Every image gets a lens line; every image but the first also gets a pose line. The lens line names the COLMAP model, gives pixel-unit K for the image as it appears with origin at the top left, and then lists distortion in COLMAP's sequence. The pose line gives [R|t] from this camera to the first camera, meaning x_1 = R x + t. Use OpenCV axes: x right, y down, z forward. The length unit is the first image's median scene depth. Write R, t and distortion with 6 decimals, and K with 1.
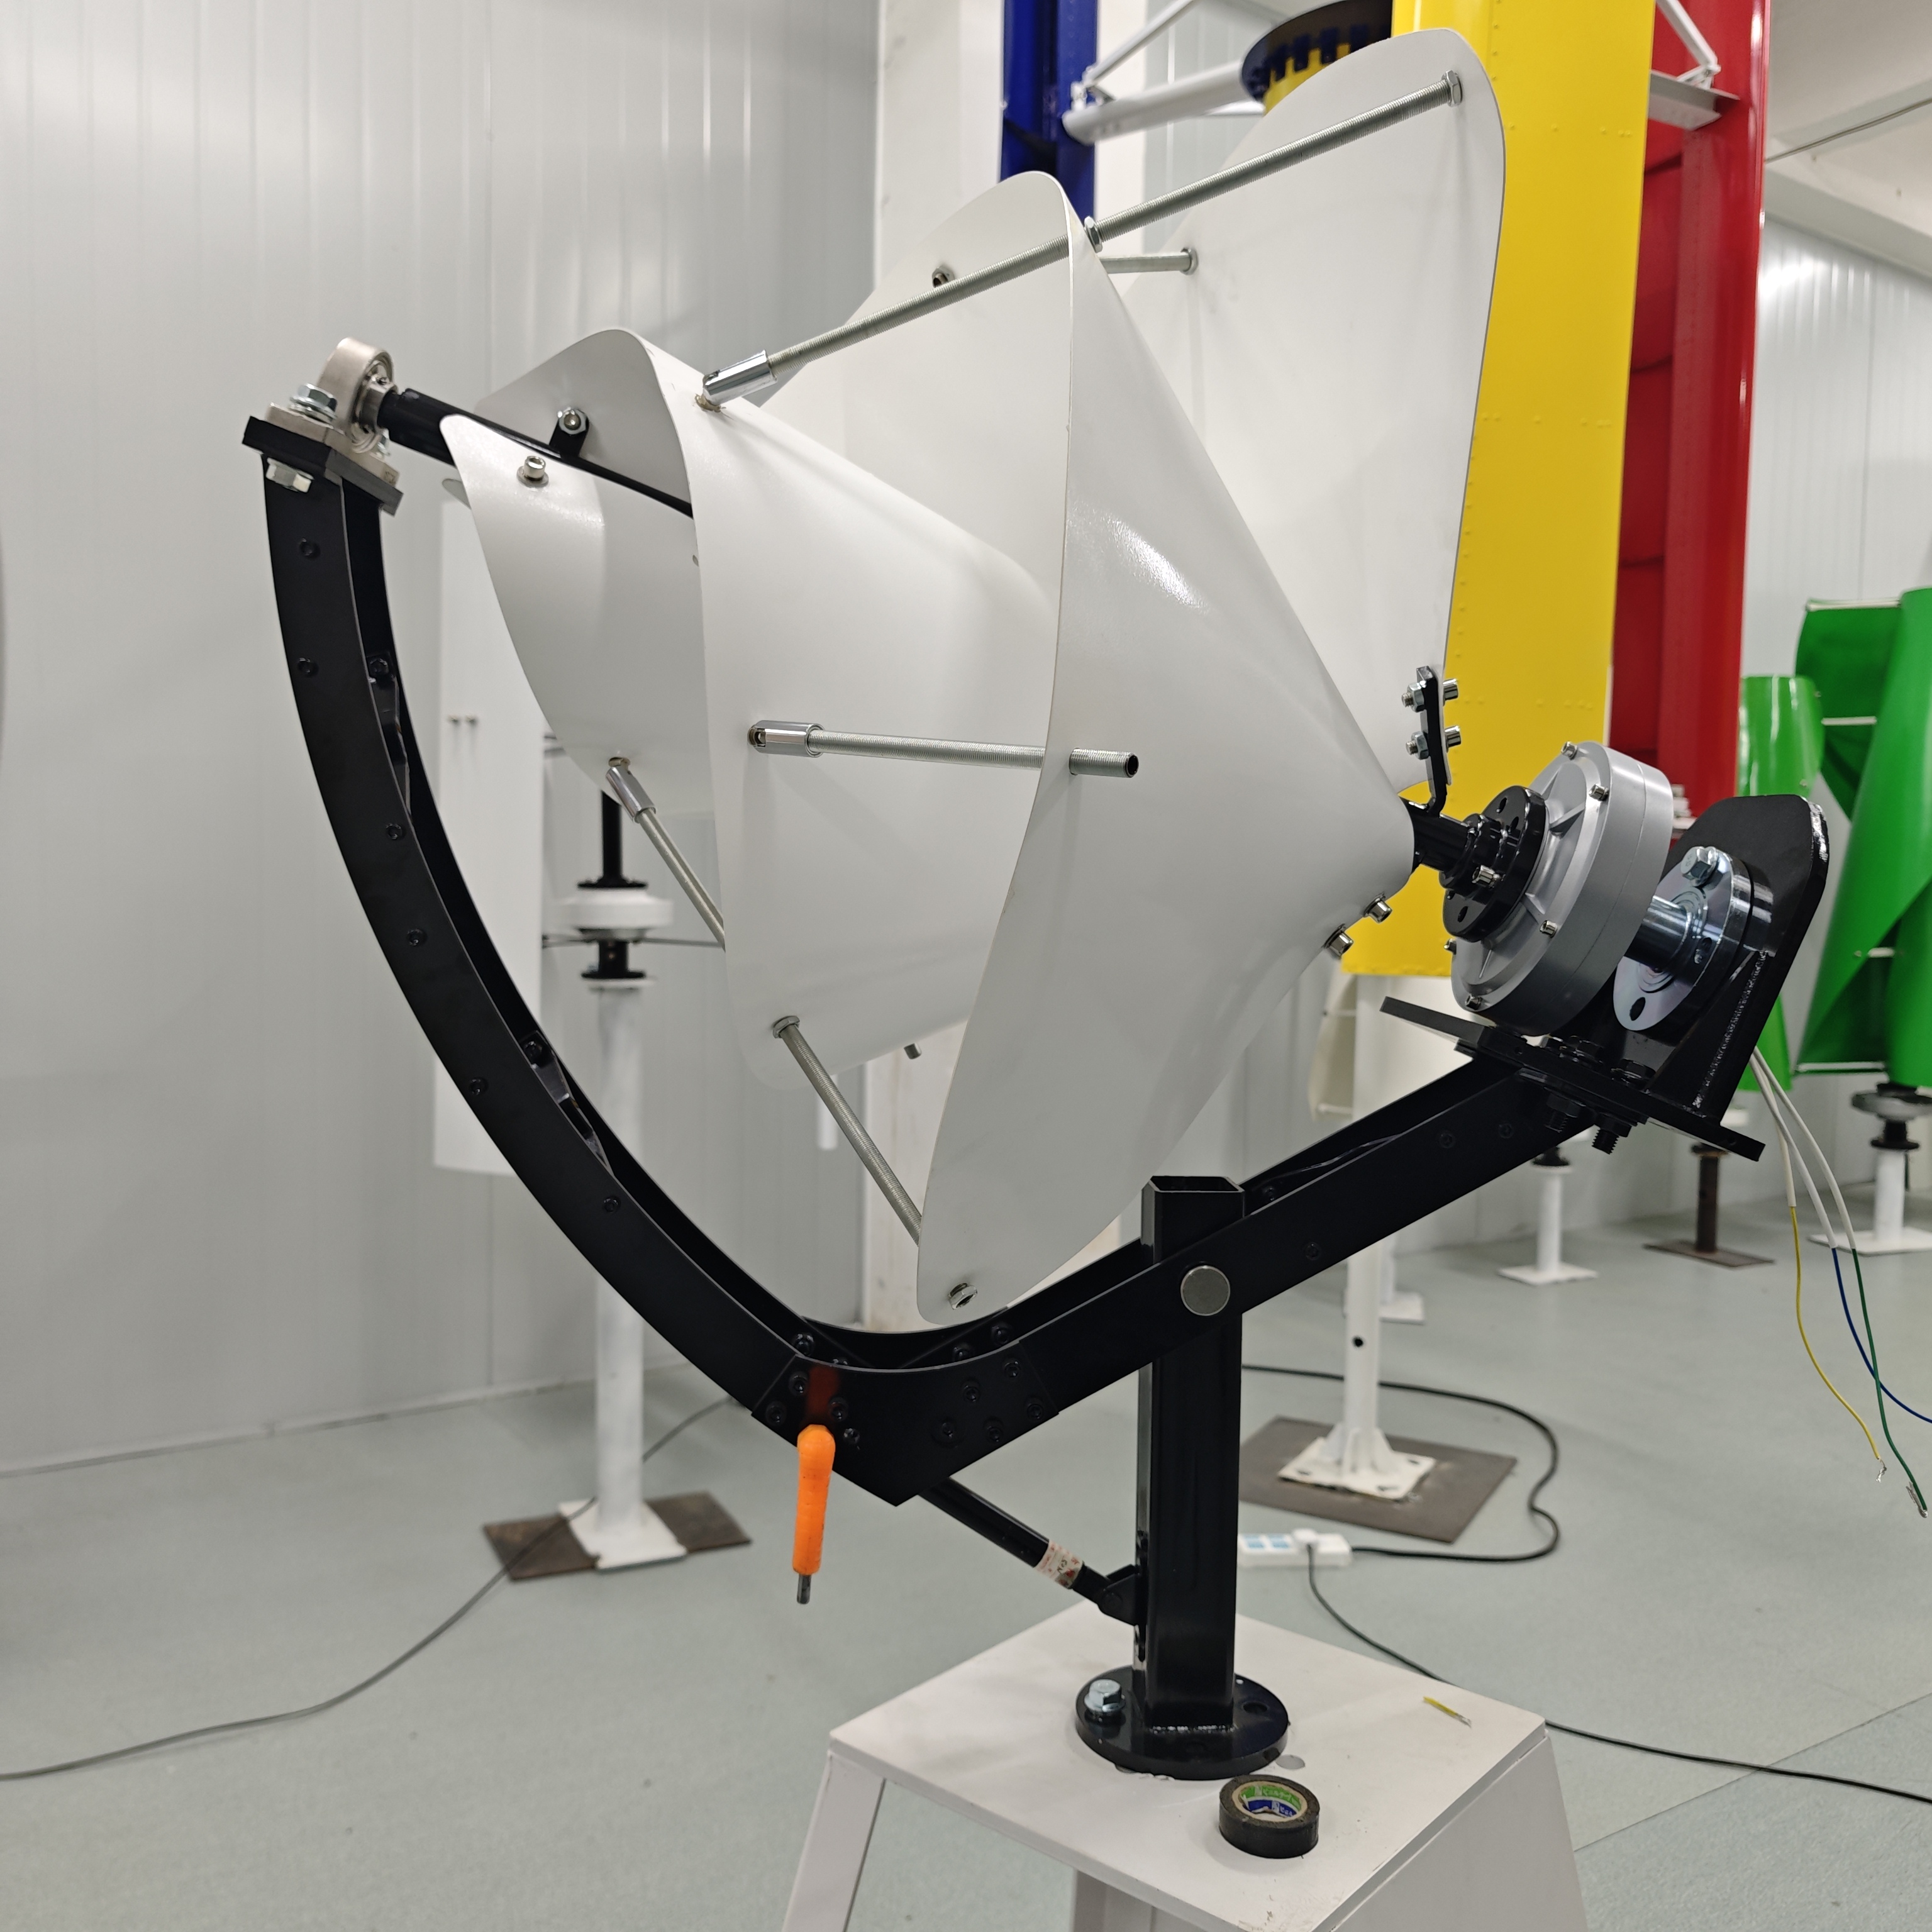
lens RADIAL K [[1669.2, 0, 966.0], [0, 1669.2, 966.0], [0, 0, 1]] dist [0.010427, 0.012806]
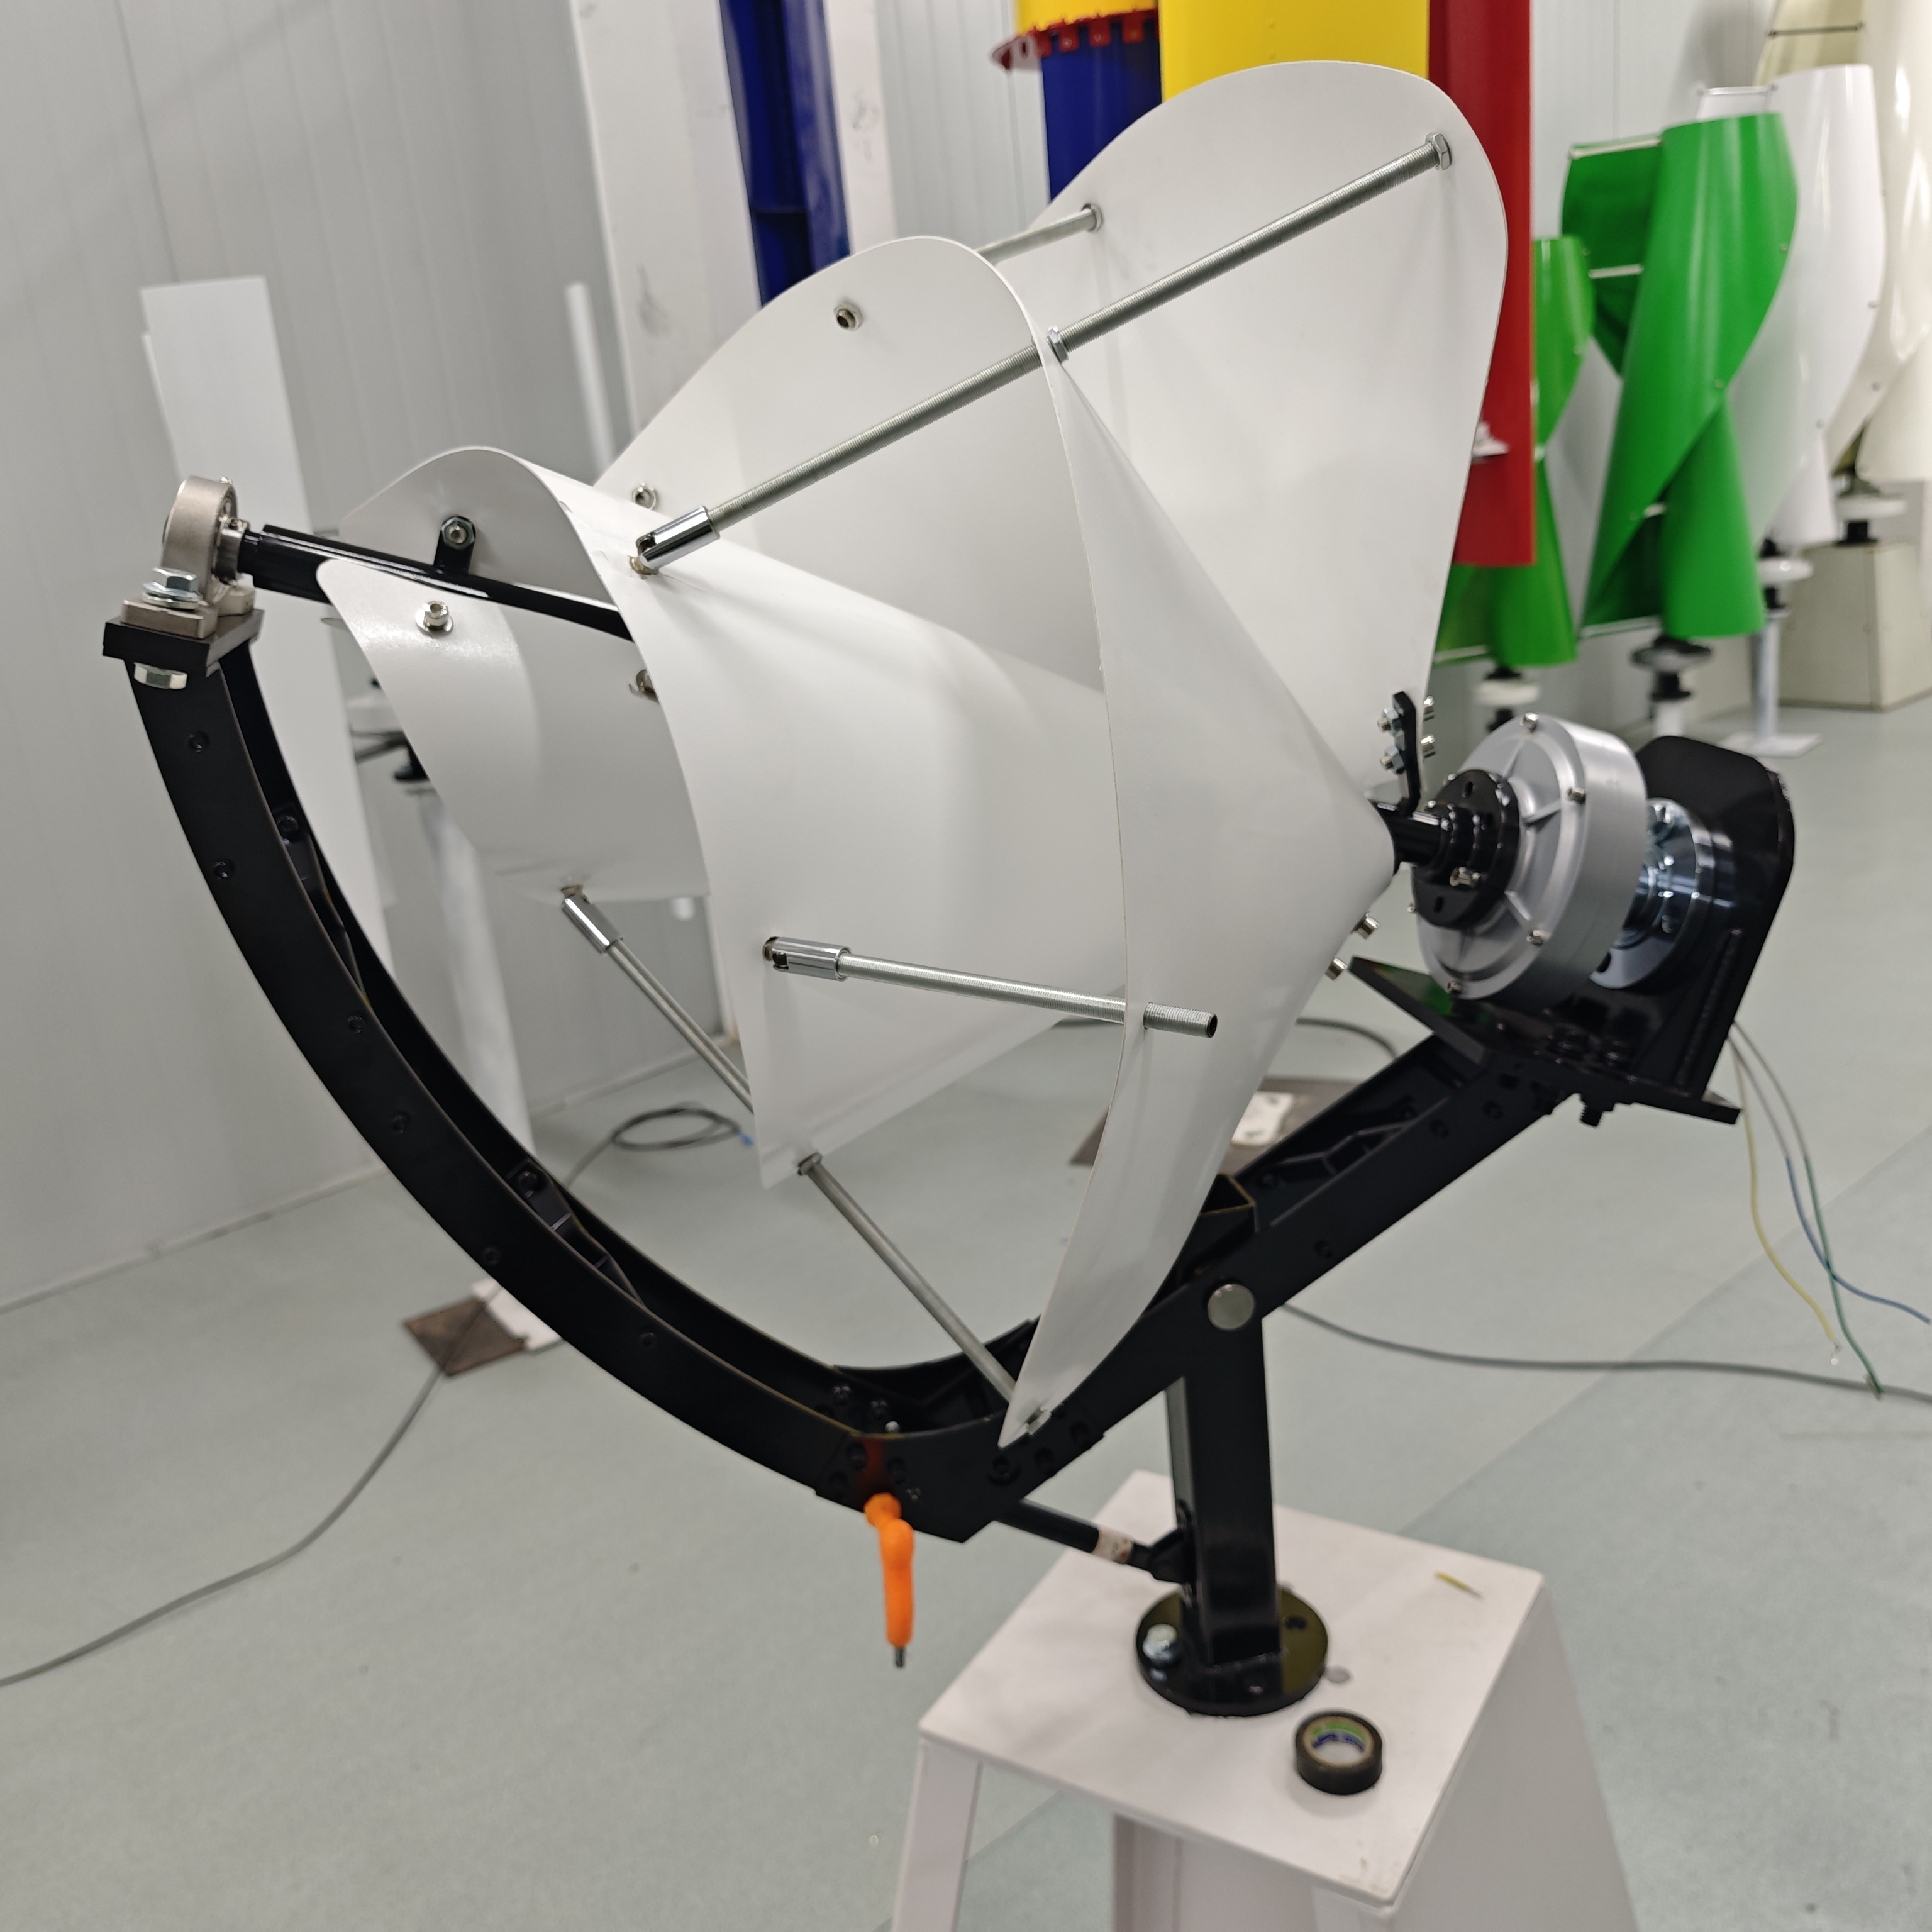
lens RADIAL K [[1674.8, 0, 966.0], [0, 1674.8, 966.0], [0, 0, 1]] dist [0.023651, -0.015843]
pose [[0.983980, -0.148752, 0.098265, -0.088921], [0.123862, 0.966848, 0.223302, -0.261693], [-0.128223, -0.207553, 0.969784, 0.052485]]
